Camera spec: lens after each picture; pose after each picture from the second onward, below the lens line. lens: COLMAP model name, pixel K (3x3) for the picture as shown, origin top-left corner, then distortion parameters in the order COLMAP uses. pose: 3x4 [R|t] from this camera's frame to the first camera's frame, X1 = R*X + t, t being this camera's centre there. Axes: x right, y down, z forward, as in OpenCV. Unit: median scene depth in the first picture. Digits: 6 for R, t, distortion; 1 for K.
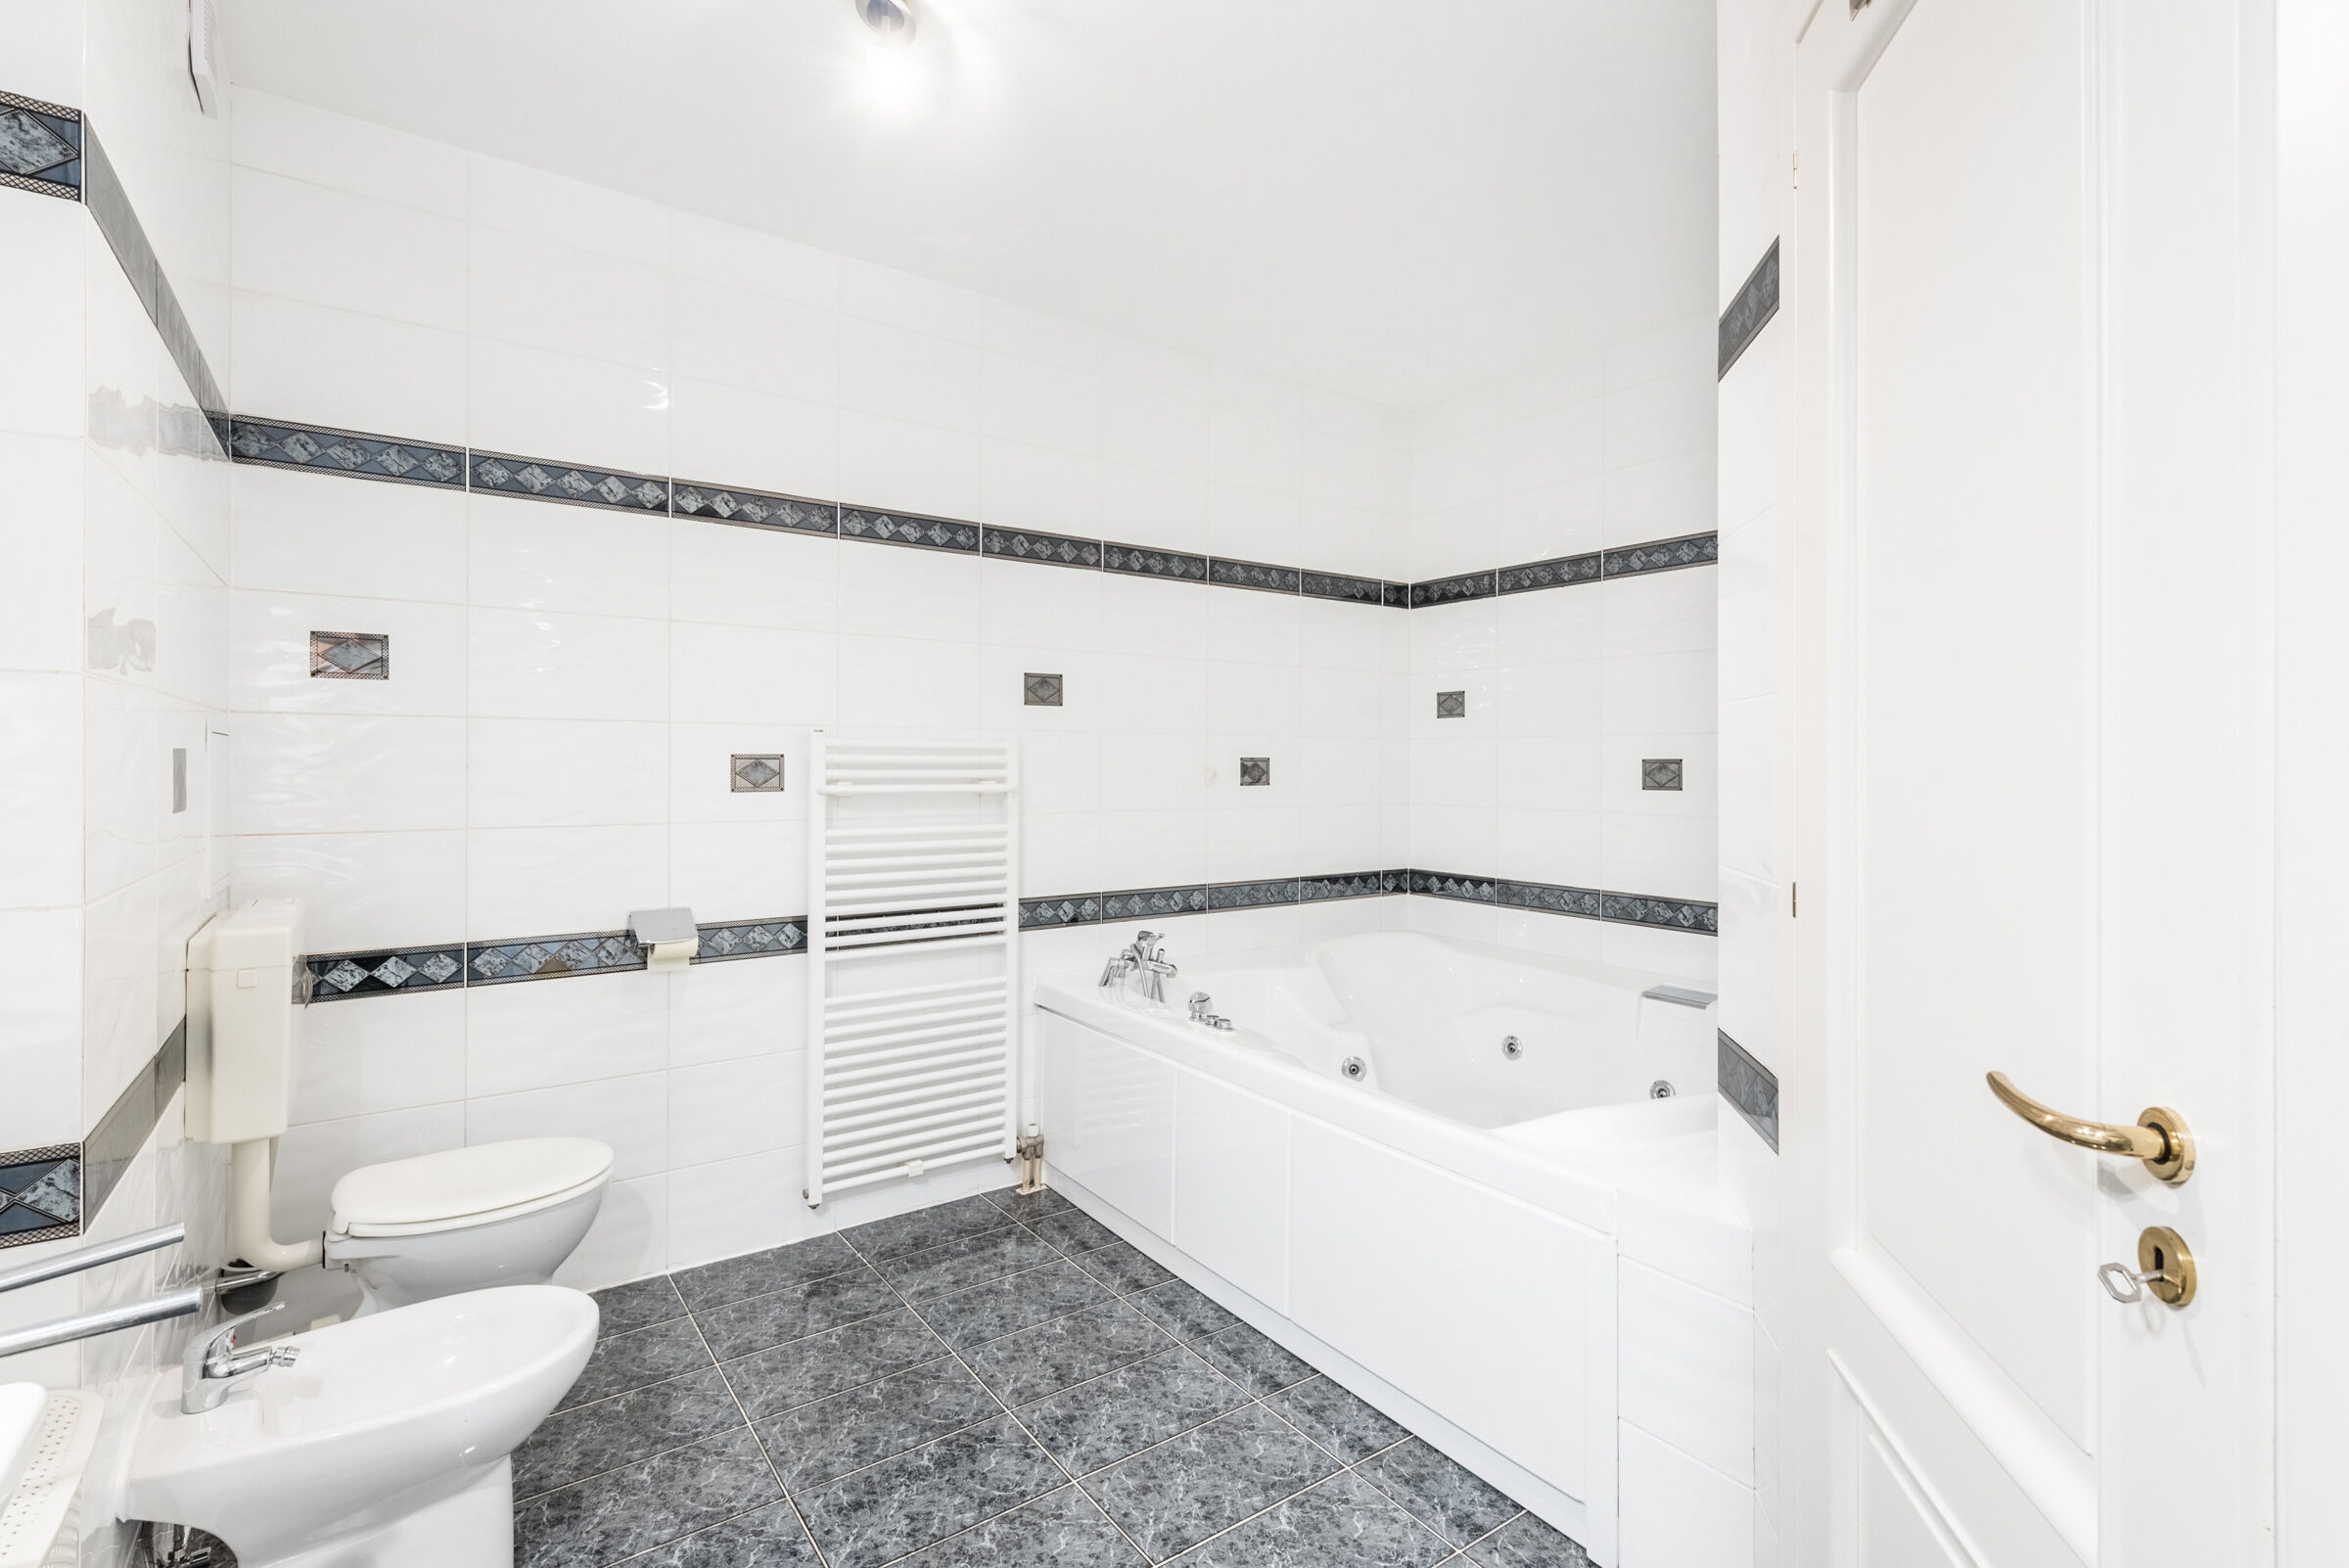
lens RADIAL K [[1100.1, 0, 1172.0], [0, 1100.1, 776.0], [0, 0, 1]] dist [-0.000822, -0.000205]
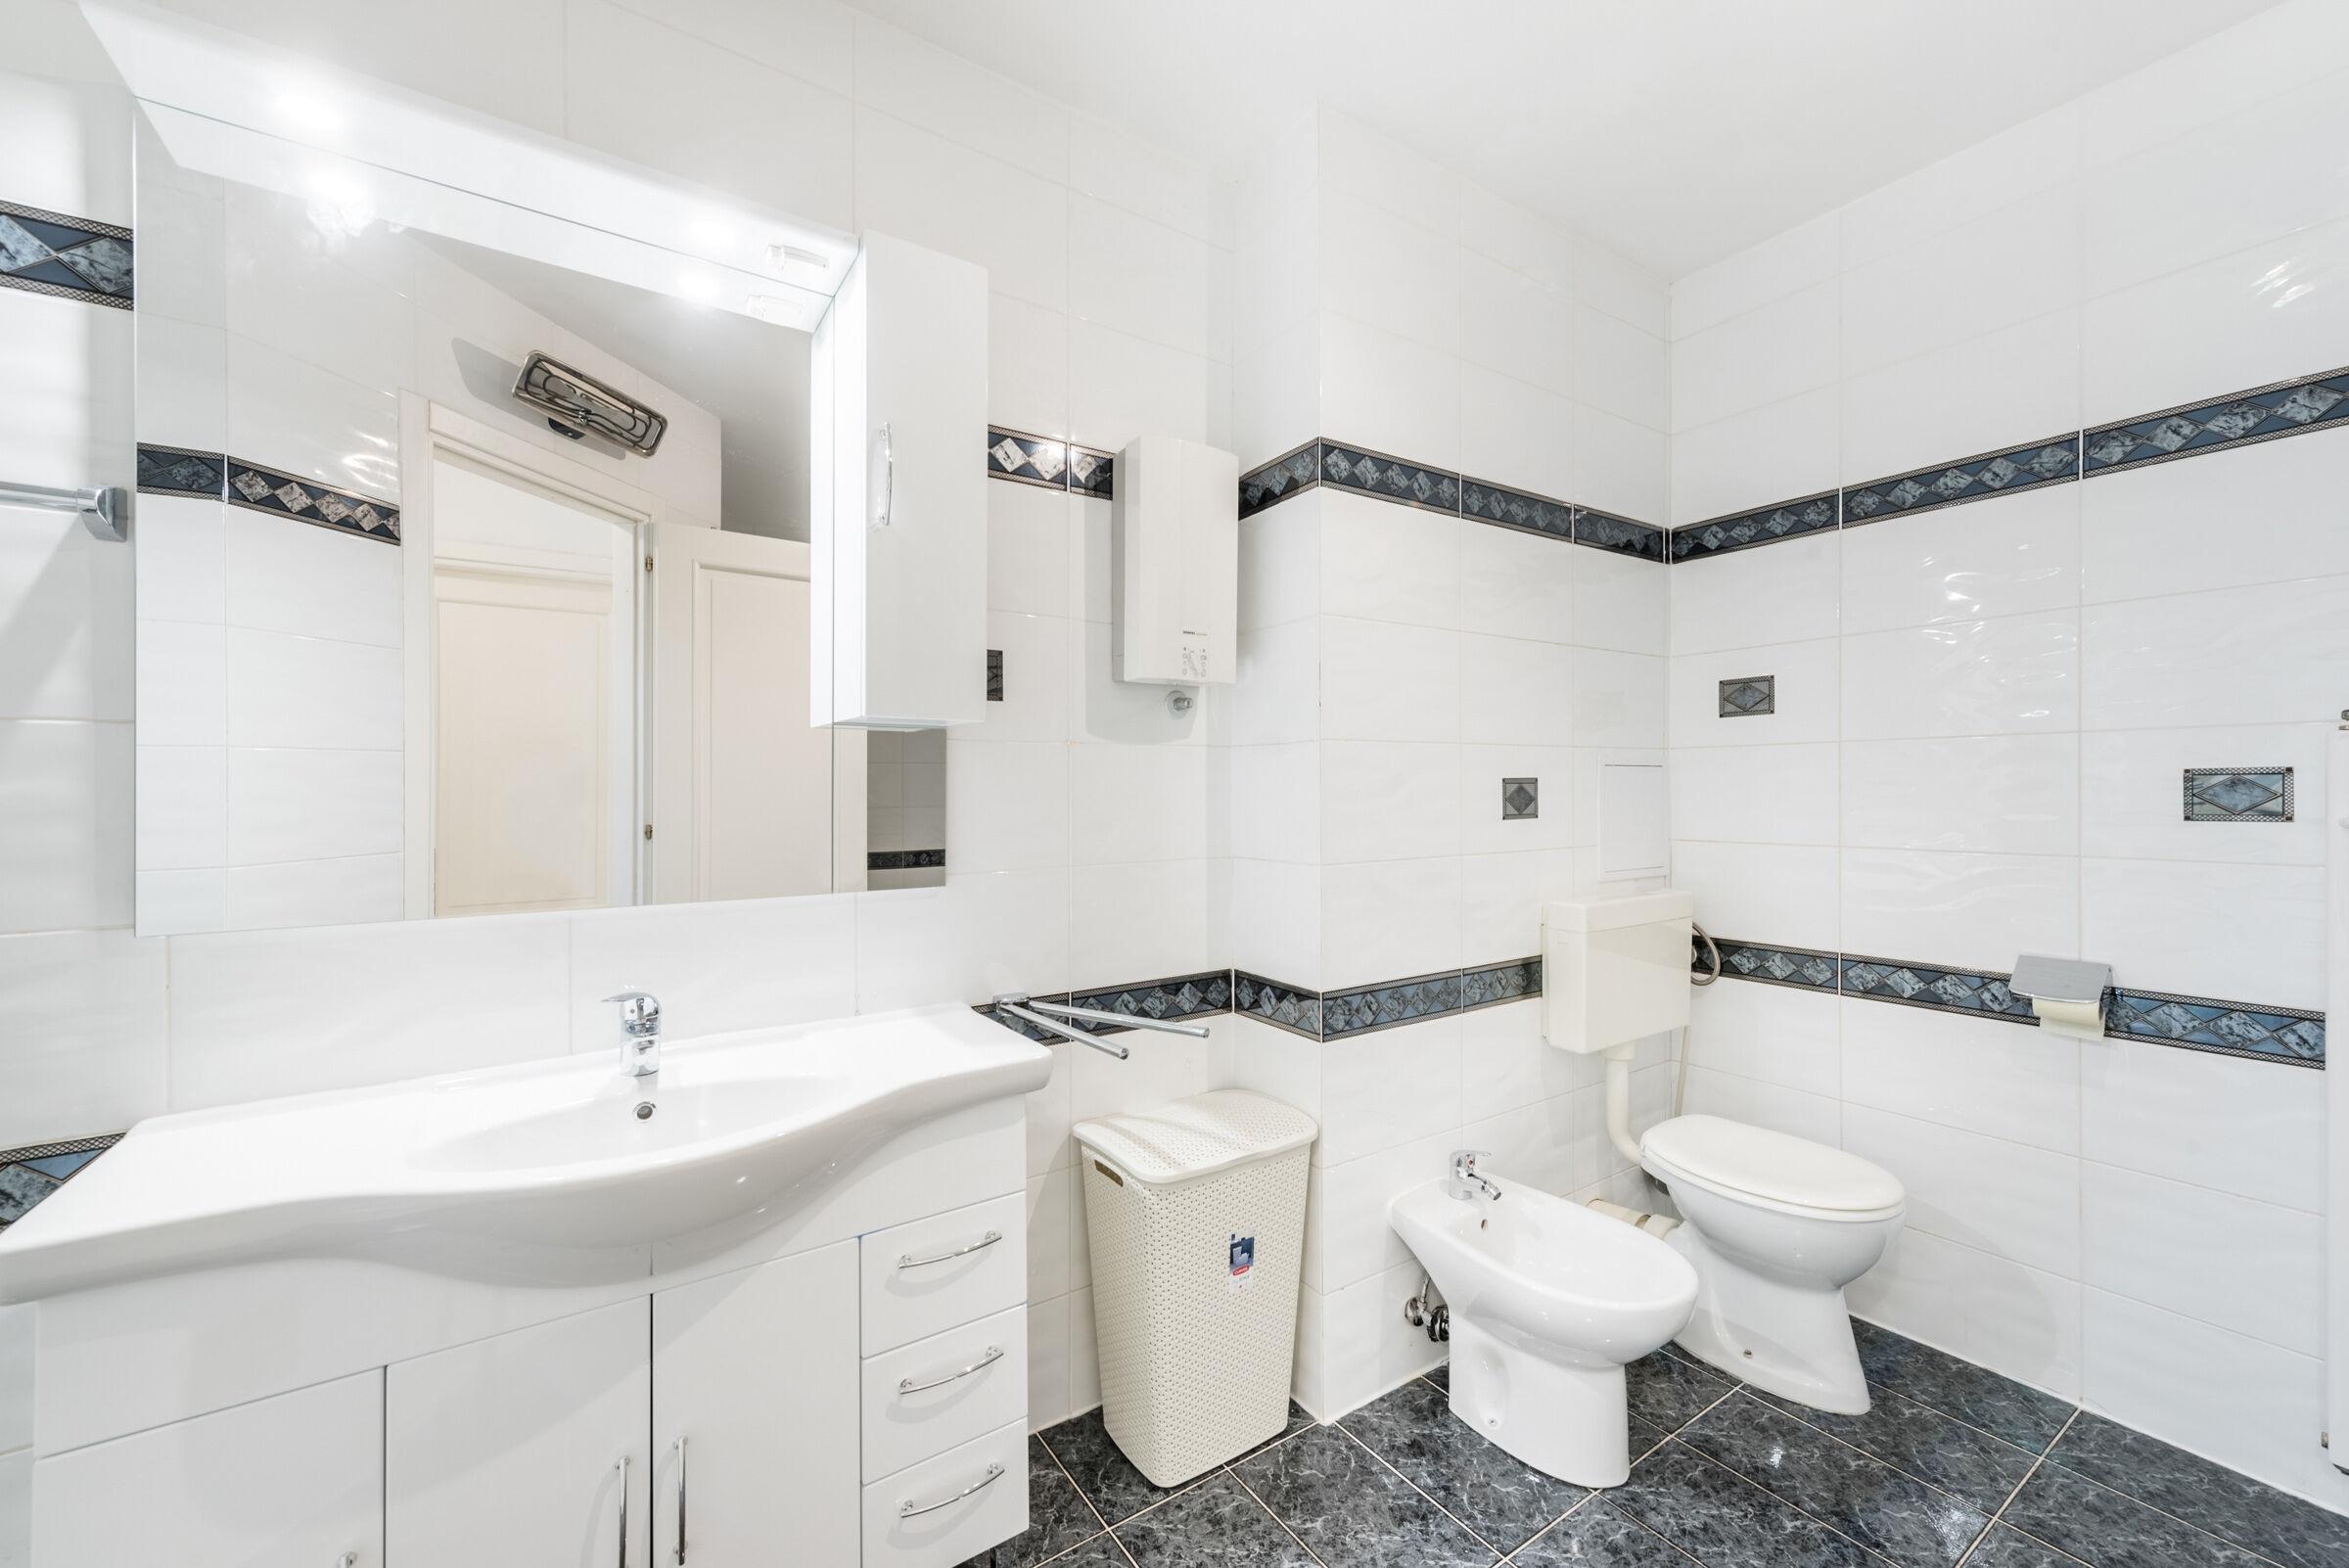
lens RADIAL K [[935.1, 0, 1172.7], [0, 935.1, 790.7], [0, 0, 1]] dist [0.014783, 0.000026]
pose [[-0.031450, 0.004840, -0.999494, 0.309845], [0.007161, 0.999964, 0.004617, -0.015709], [0.999480, -0.007012, -0.031484, 0.406168]]
